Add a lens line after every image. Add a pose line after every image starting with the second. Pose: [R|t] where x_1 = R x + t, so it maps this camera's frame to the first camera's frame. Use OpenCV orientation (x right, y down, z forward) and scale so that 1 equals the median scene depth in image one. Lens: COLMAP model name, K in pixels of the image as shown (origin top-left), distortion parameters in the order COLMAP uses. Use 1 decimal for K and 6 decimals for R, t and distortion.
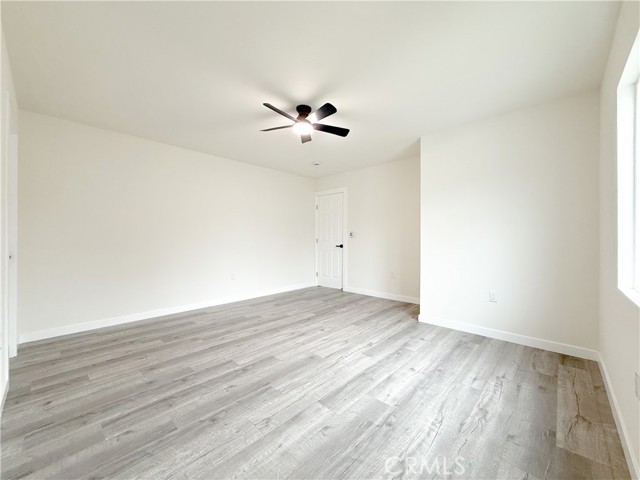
lens RADIAL K [[255.9, 0, 318.7], [0, 255.9, 240.2], [0, 0, 1]] dist [-0.001114, 0.000126]
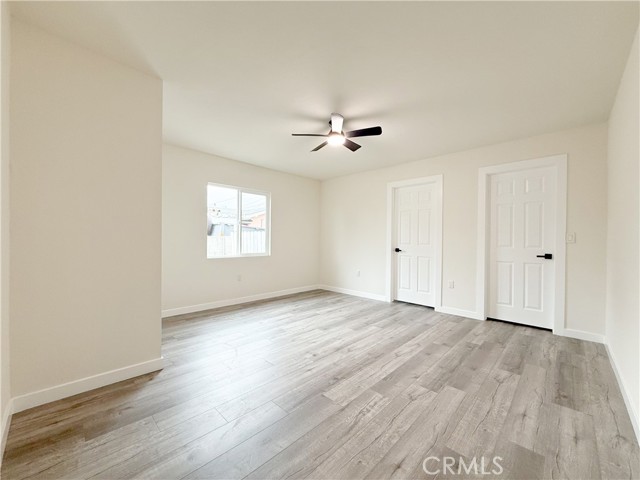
lens RADIAL K [[255.9, 0, 318.7], [0, 255.9, 240.2], [0, 0, 1]] dist [-0.001114, 0.000126]
pose [[-0.999807, -0.011053, 0.016223, -0.006807], [-0.010953, 0.999921, 0.006218, -0.014195], [-0.016291, 0.006039, -0.999849, 2.019606]]
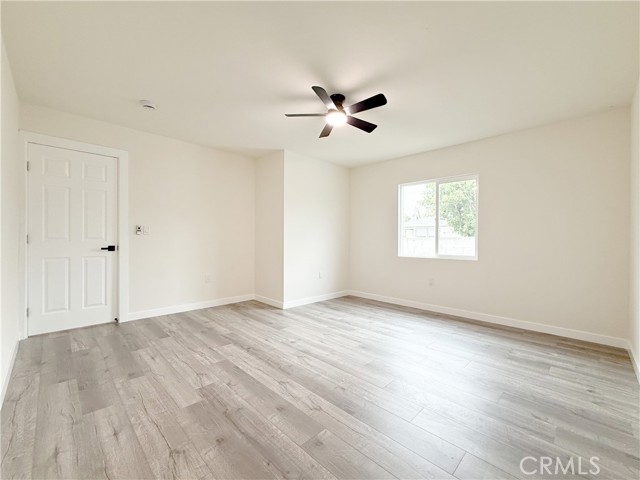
lens RADIAL K [[270.5, 0, 320.0], [0, 270.5, 240.0], [0, 0, 1]] dist [-0.000075, 0.000054]
pose [[0.028789, -0.005829, 0.999569, -1.009009], [-0.003674, 0.999976, 0.005937, -0.001450], [-0.999579, -0.003843, 0.028767, 0.994556]]
